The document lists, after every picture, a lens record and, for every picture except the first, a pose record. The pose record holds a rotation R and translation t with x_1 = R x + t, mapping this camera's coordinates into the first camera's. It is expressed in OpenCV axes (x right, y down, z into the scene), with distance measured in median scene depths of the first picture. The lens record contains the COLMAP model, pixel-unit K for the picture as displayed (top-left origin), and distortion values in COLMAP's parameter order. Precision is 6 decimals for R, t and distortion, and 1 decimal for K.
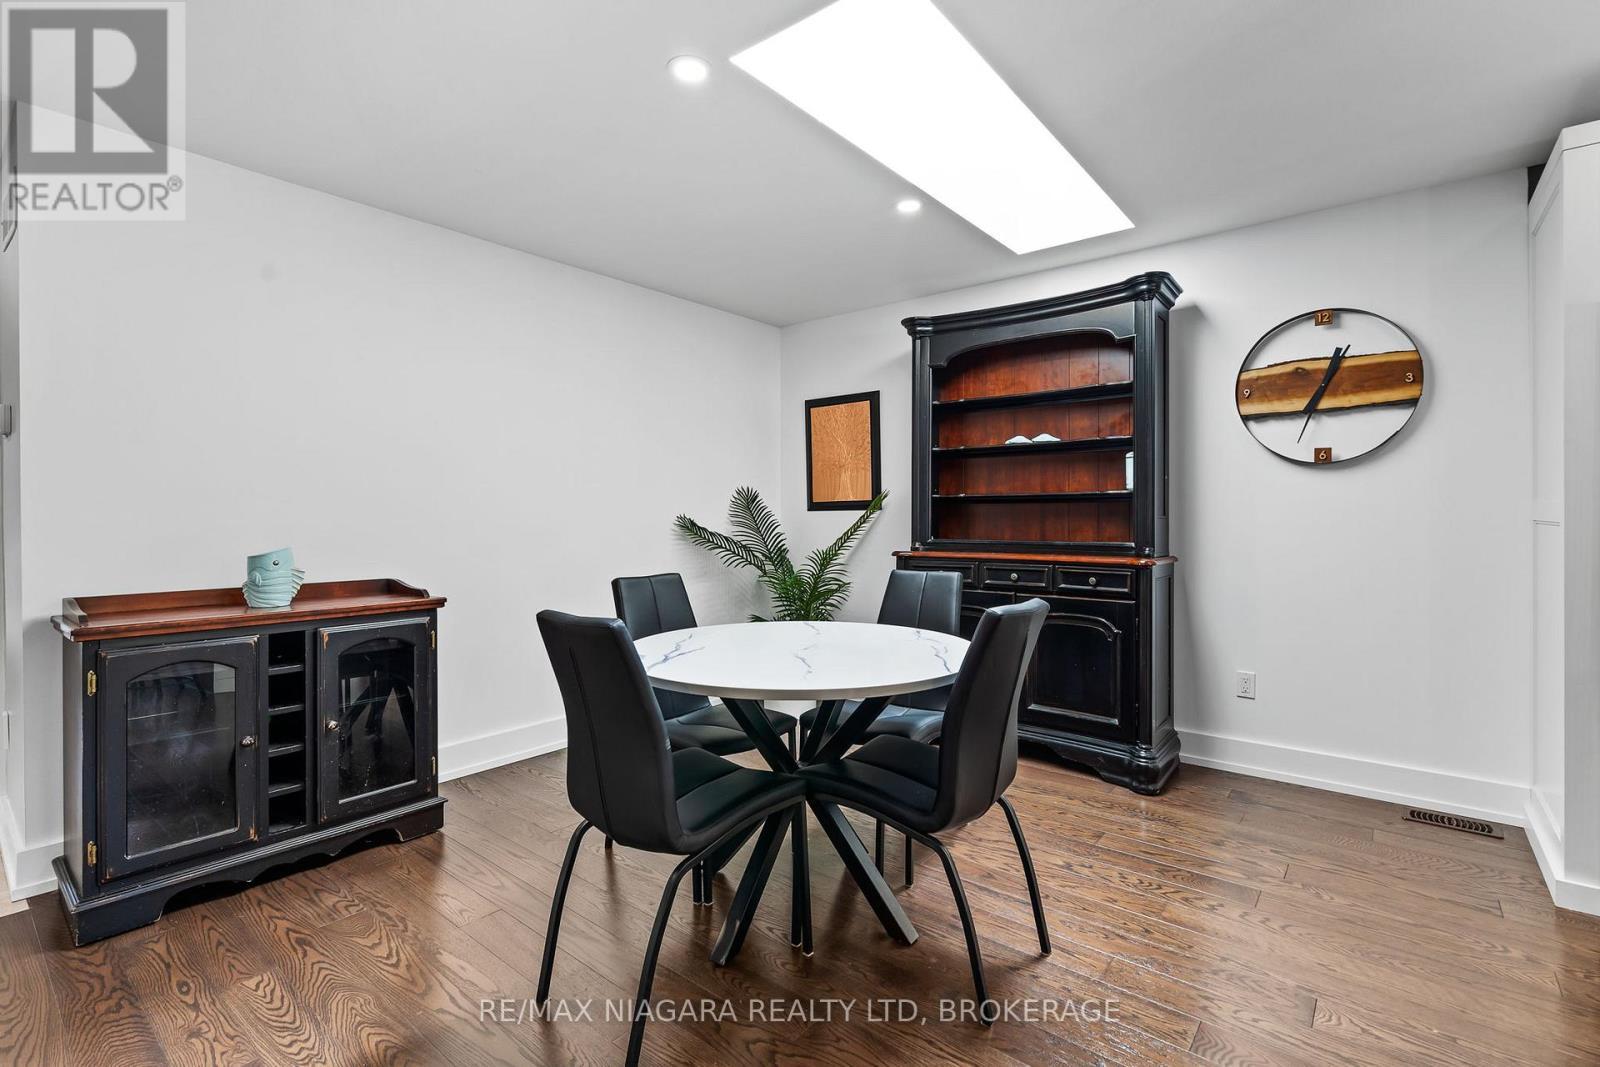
lens RADIAL K [[723.5, 0, 795.9], [0, 723.5, 513.8], [0, 0, 1]] dist [-0.008962, 0.001204]
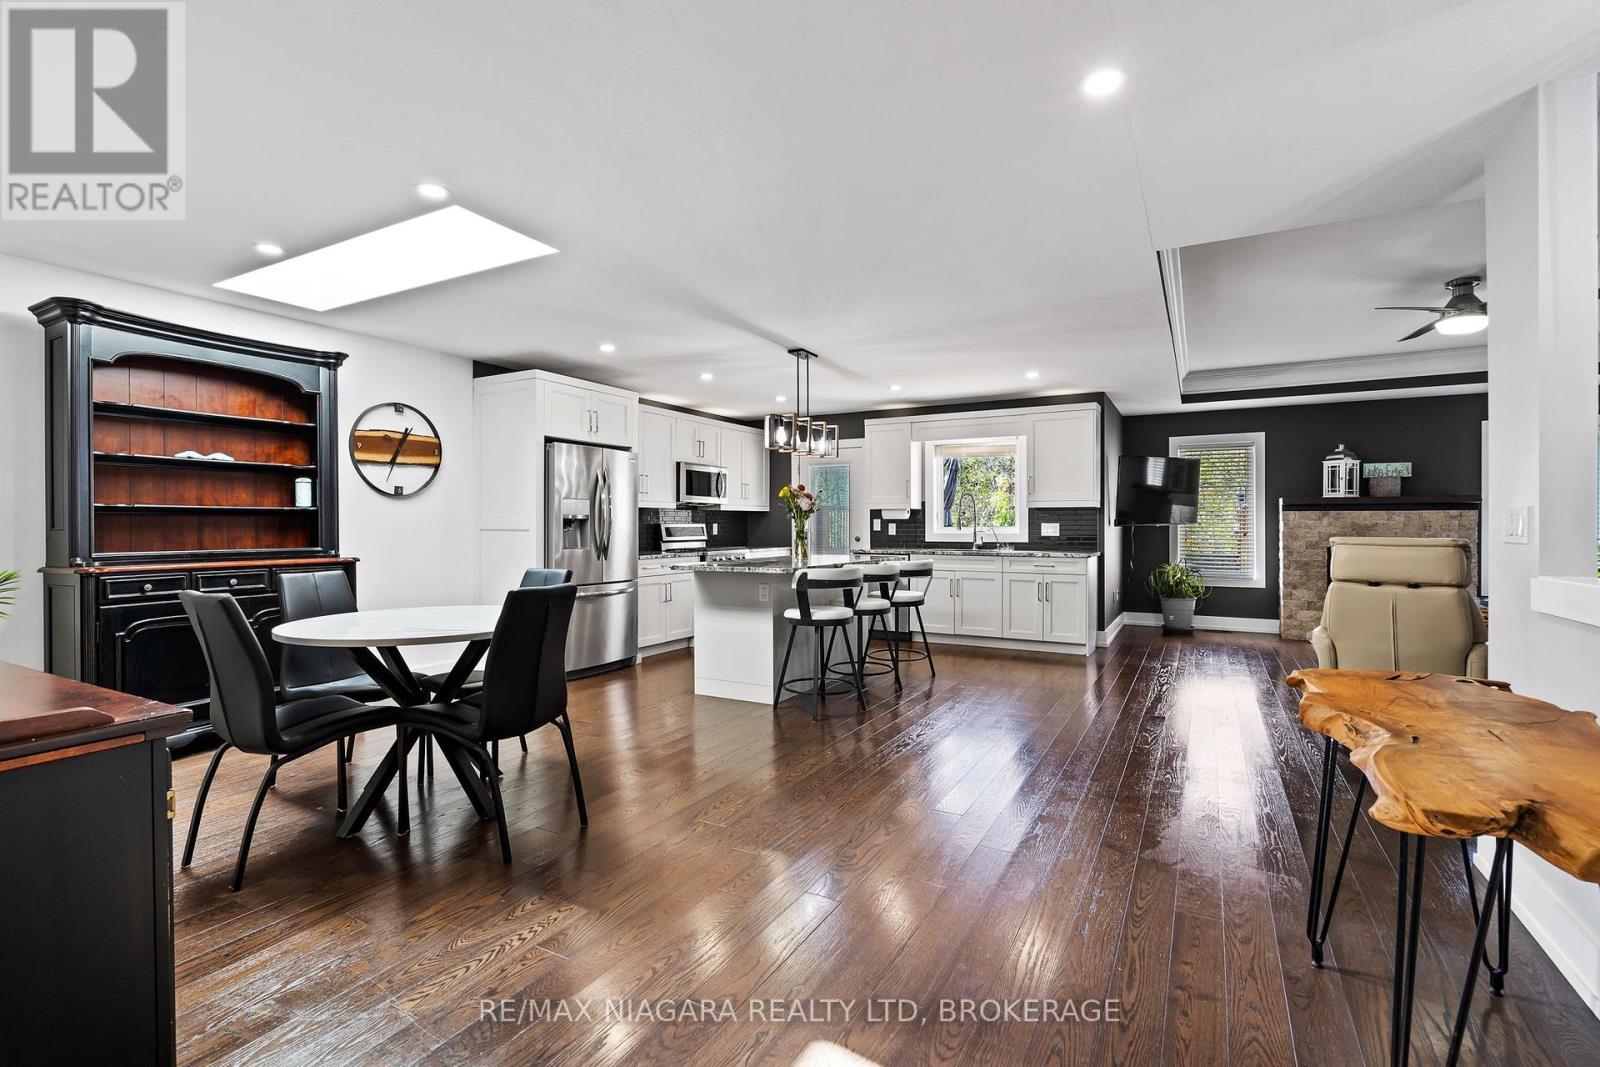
lens RADIAL K [[723.5, 0, 808.0], [0, 723.5, 531.7], [0, 0, 1]] dist [-0.008962, 0.001204]
pose [[-0.192897, -0.006456, 0.981198, -0.954382], [-0.000294, 0.999979, 0.006521, 0.002277], [-0.981219, 0.000969, -0.192895, 0.347170]]
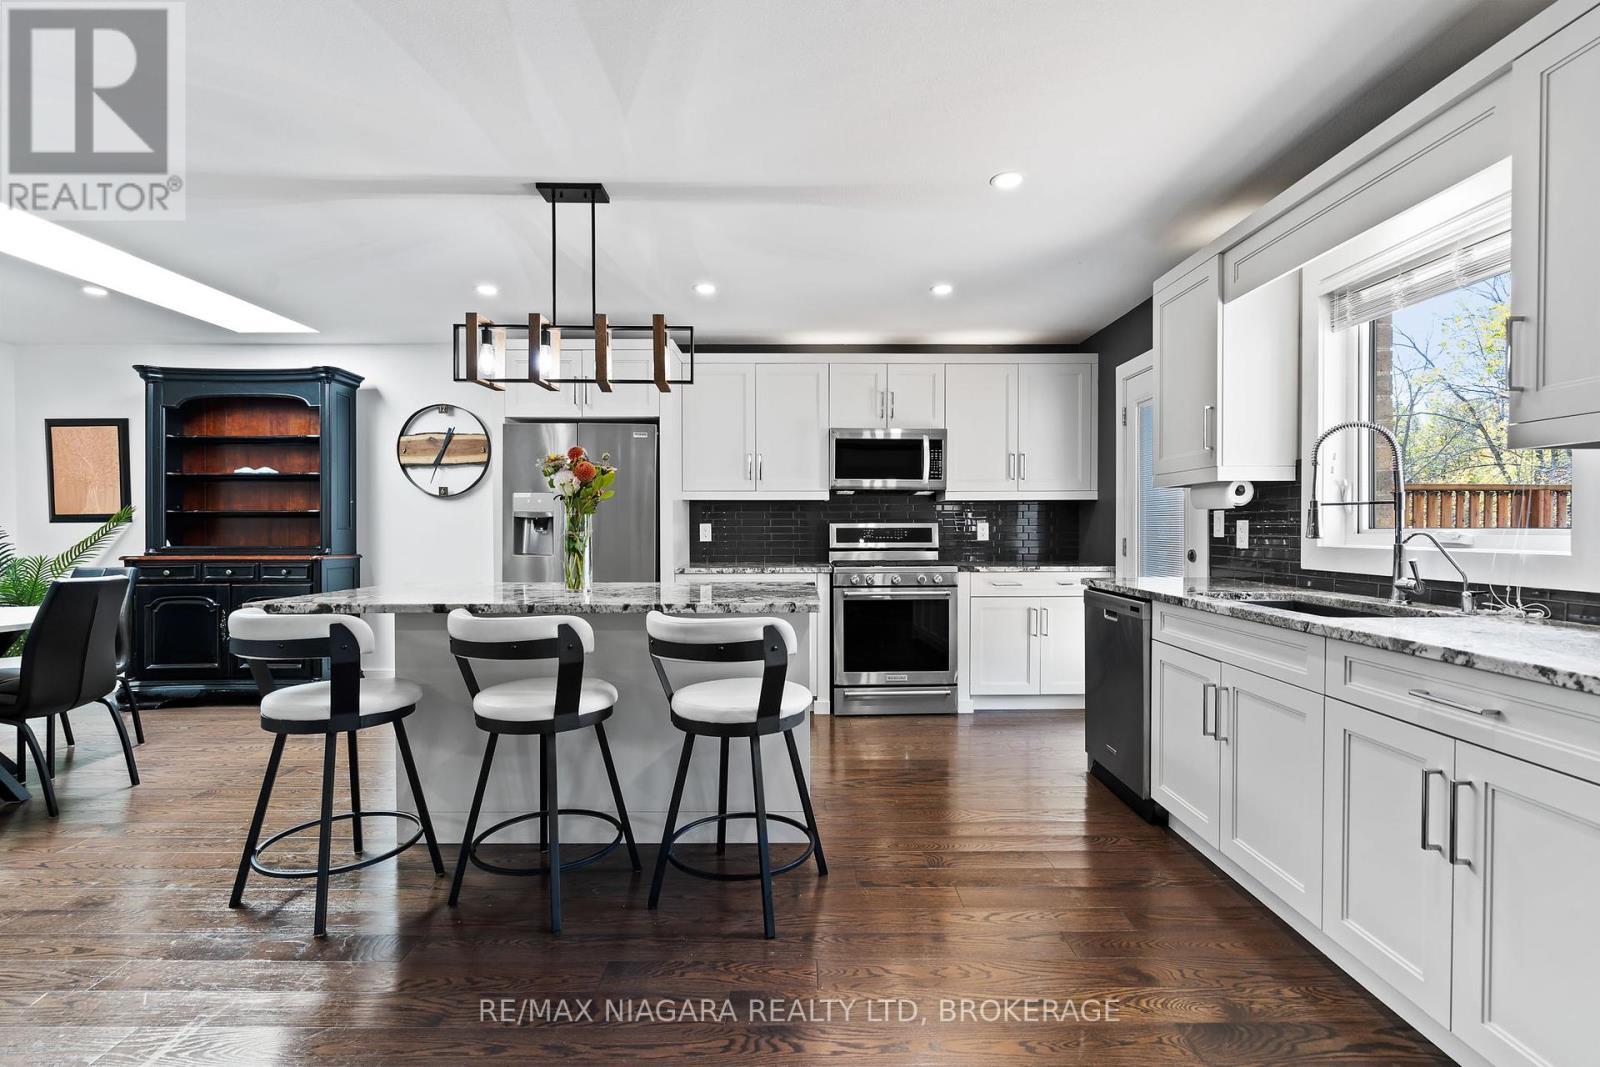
lens RADIAL K [[723.5, 0, 811.1], [0, 723.5, 534.6], [0, 0, 1]] dist [-0.008962, 0.001204]
pose [[0.764965, -0.004117, 0.644058, 0.268939], [-0.001827, 0.999962, 0.008562, 0.003024], [-0.644069, -0.007727, 0.764929, -0.734053]]
